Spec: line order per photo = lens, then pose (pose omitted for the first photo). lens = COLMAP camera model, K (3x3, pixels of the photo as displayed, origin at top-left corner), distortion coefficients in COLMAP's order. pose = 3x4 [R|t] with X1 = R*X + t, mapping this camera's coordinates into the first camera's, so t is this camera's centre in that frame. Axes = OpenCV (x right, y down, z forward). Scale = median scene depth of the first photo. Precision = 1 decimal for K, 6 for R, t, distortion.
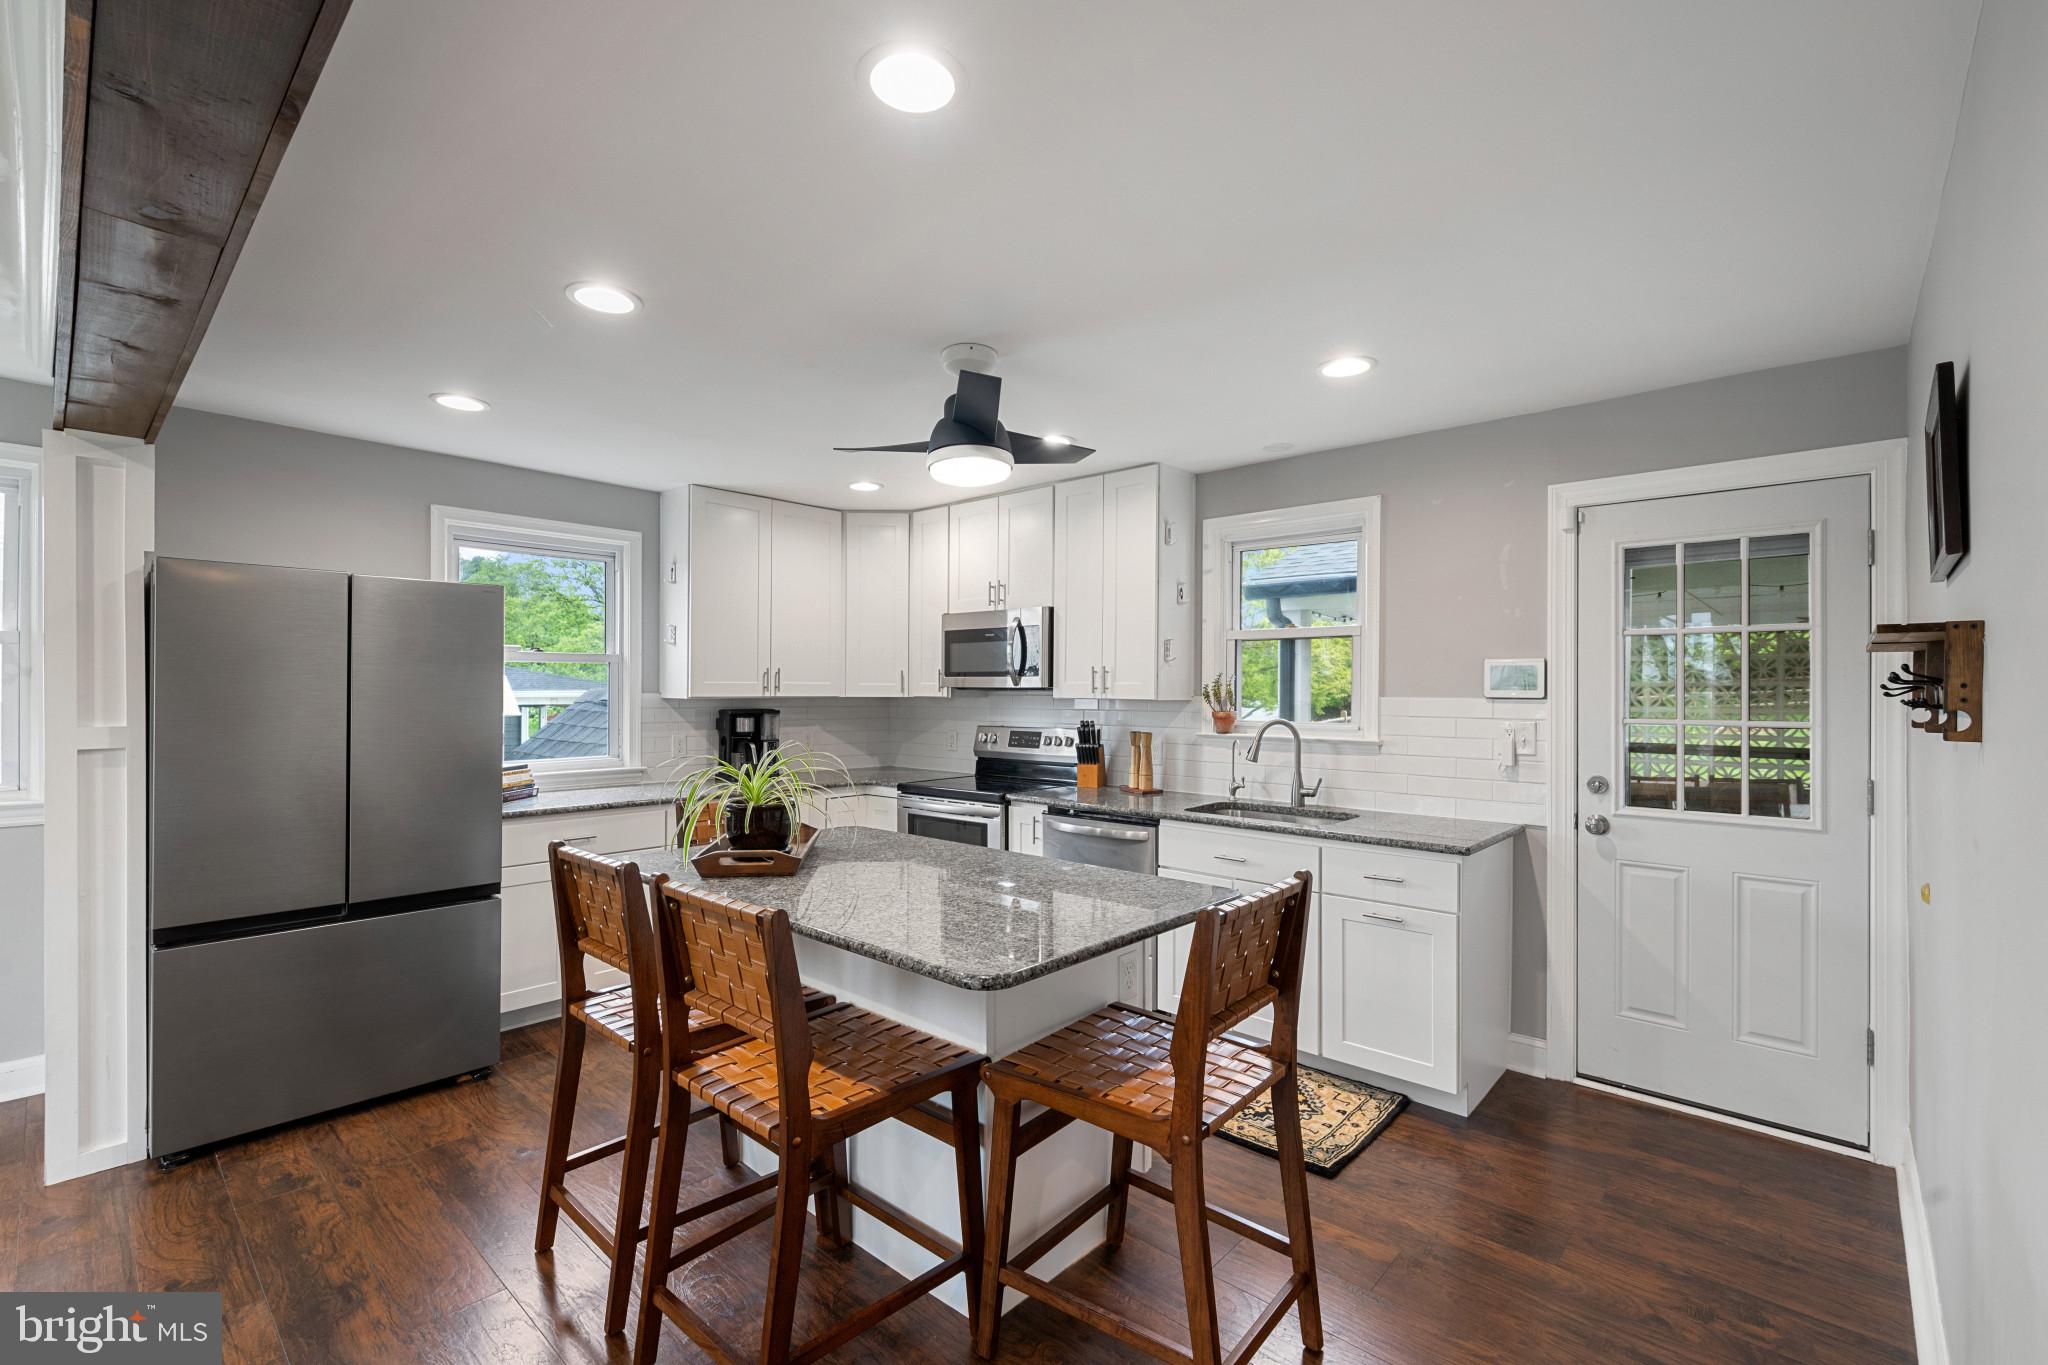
lens RADIAL K [[797.6, 0, 1025.7], [0, 797.6, 689.9], [0, 0, 1]] dist [-0.009676, 0.000293]
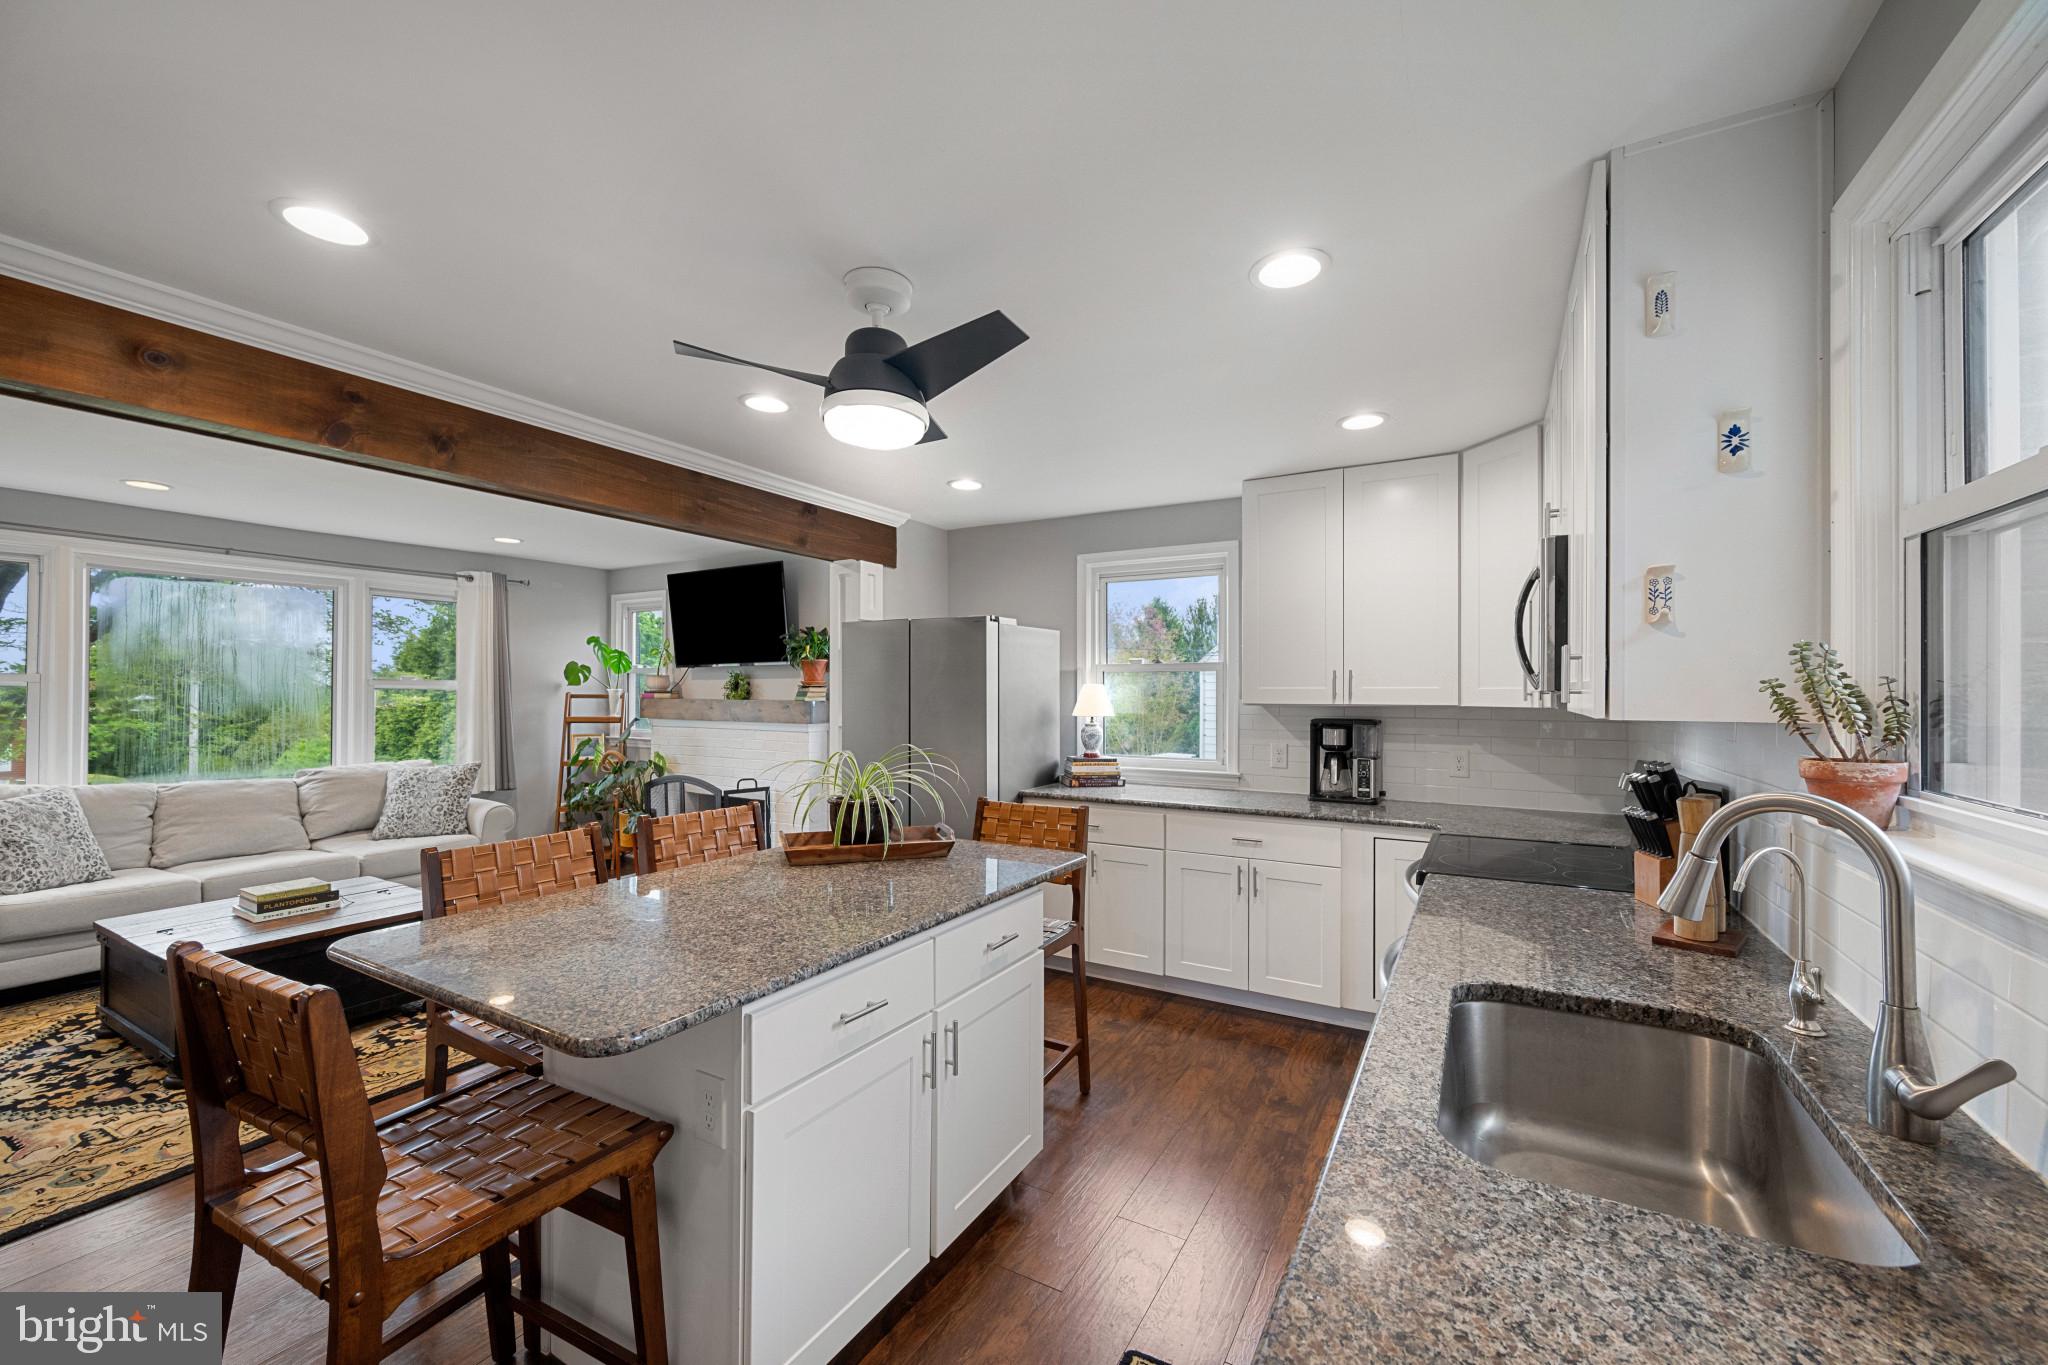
lens RADIAL K [[797.6, 0, 1025.7], [0, 797.6, 689.9], [0, 0, 1]] dist [-0.009676, 0.000293]
pose [[0.242179, -0.005487, -0.970216, 0.425320], [-0.001352, 0.999981, -0.005993, -0.000125], [0.970231, 0.002763, 0.242167, 0.521853]]
